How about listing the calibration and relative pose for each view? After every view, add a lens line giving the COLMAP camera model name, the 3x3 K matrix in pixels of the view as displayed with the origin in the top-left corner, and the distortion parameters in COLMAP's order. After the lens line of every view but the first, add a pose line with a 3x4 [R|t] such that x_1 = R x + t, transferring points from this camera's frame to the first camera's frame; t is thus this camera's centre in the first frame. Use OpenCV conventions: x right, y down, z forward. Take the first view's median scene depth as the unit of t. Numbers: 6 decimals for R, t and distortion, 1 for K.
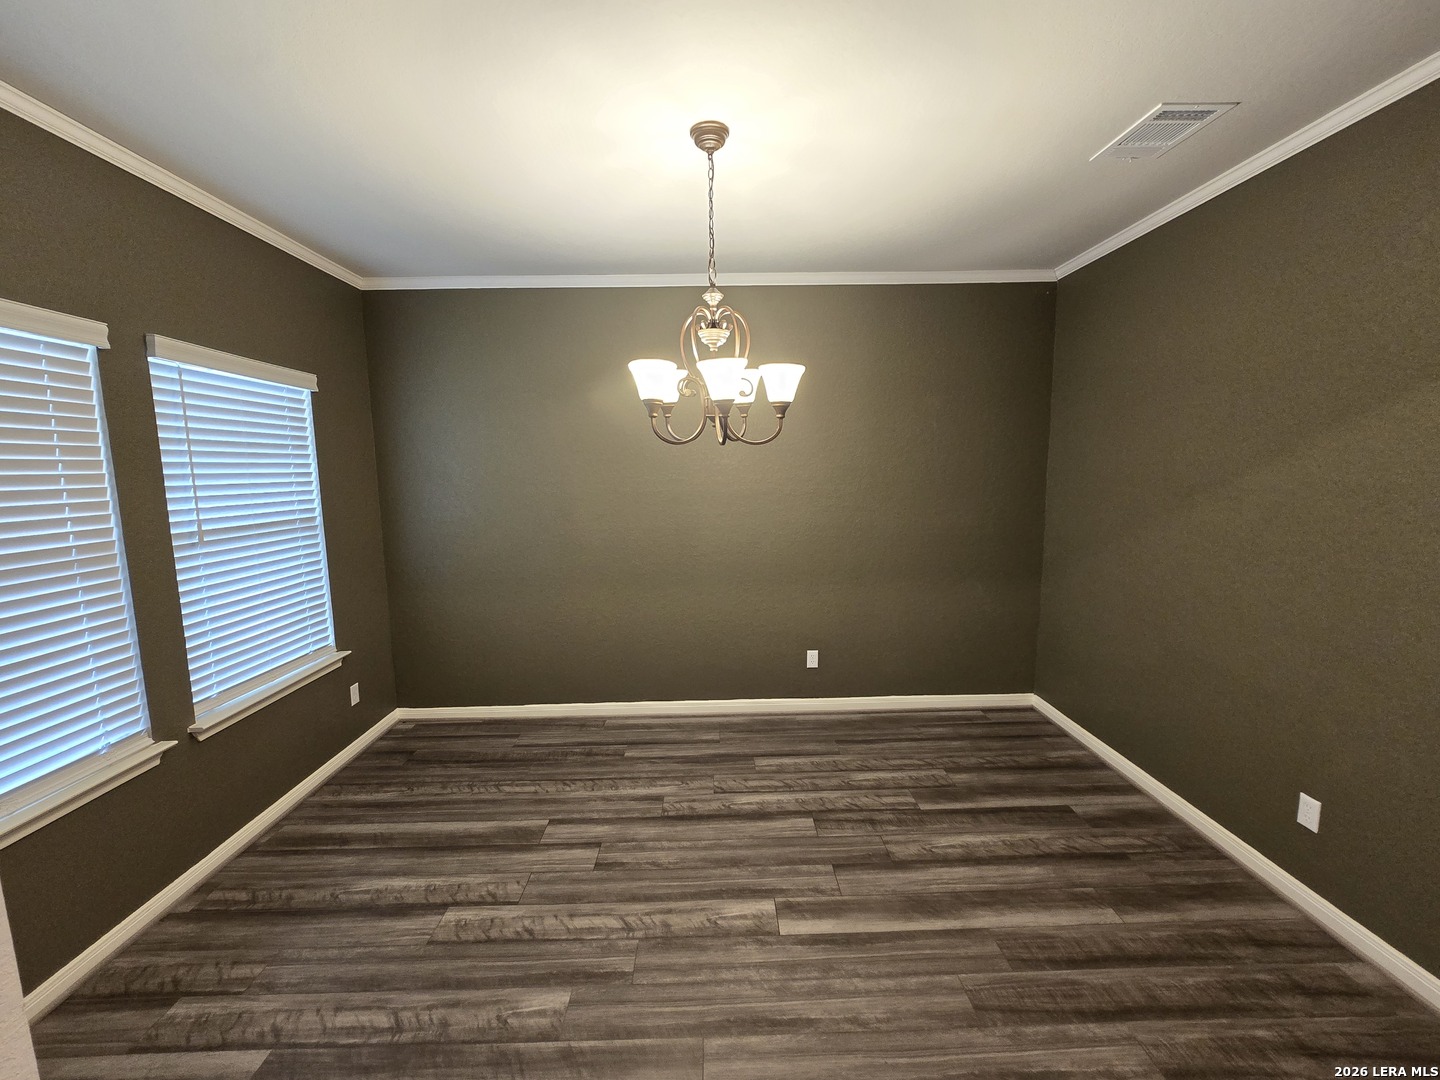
lens RADIAL K [[591.0, 0, 730.2], [0, 591.0, 540.9], [0, 0, 1]] dist [-0.008646, 0.002582]
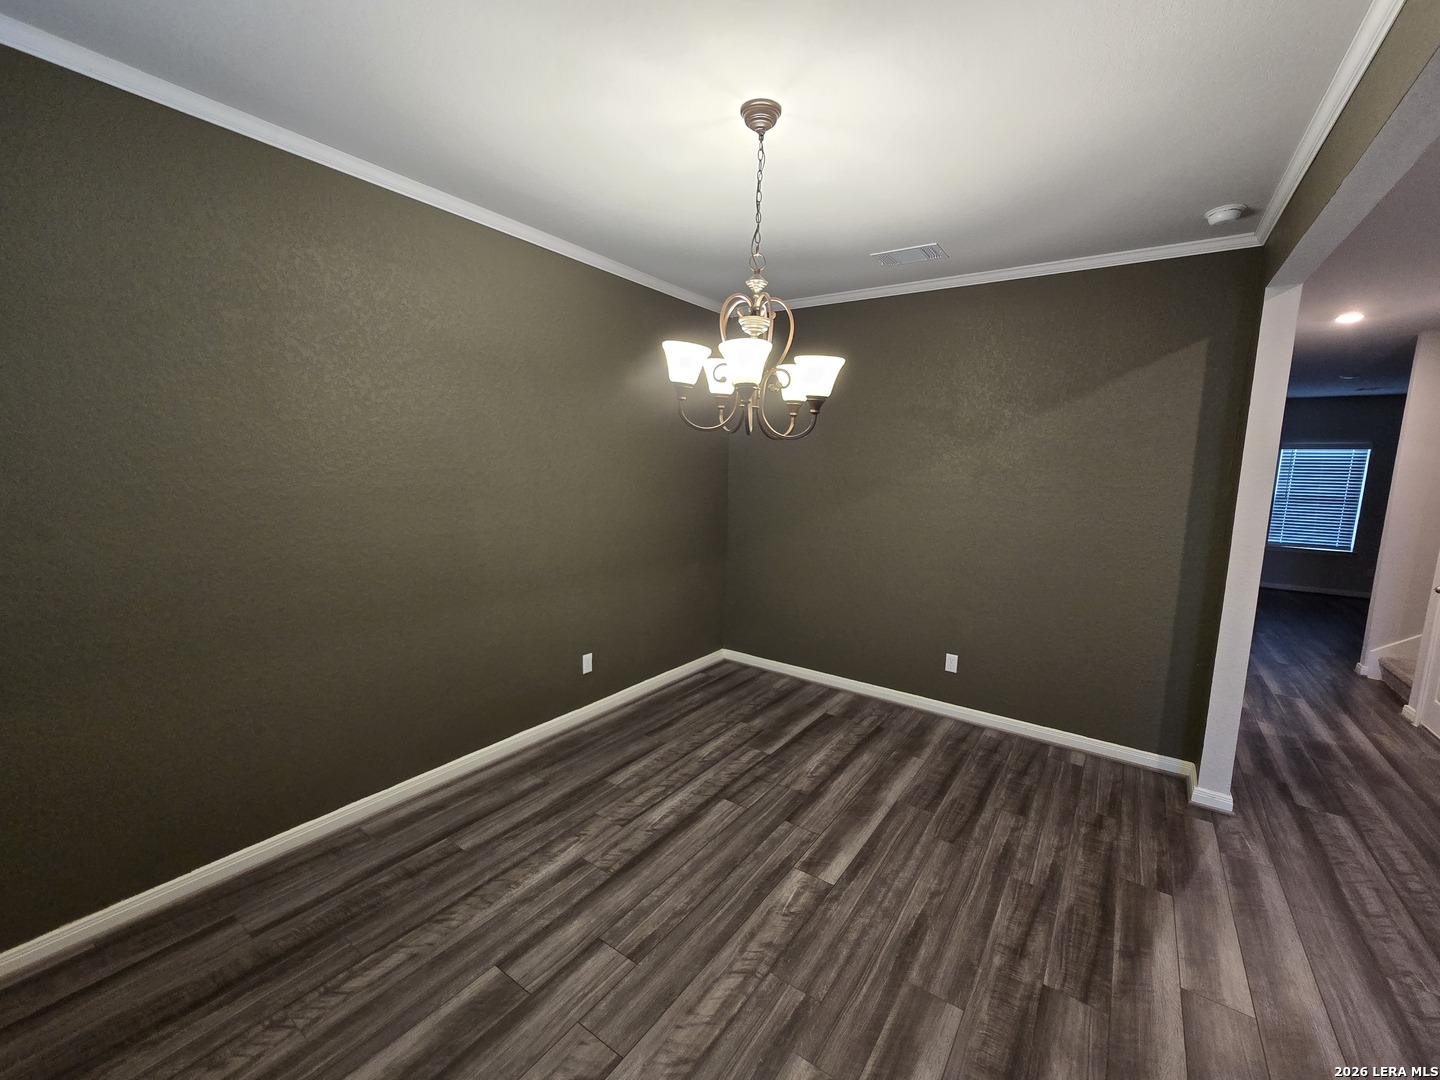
lens RADIAL K [[591.0, 0, 723.4], [0, 591.0, 540.6], [0, 0, 1]] dist [-0.008646, 0.002582]
pose [[0.592662, -0.076199, 0.801839, -0.704807], [0.068335, 0.996683, 0.044206, -0.032599], [-0.802547, 0.028595, 0.595903, 0.391222]]
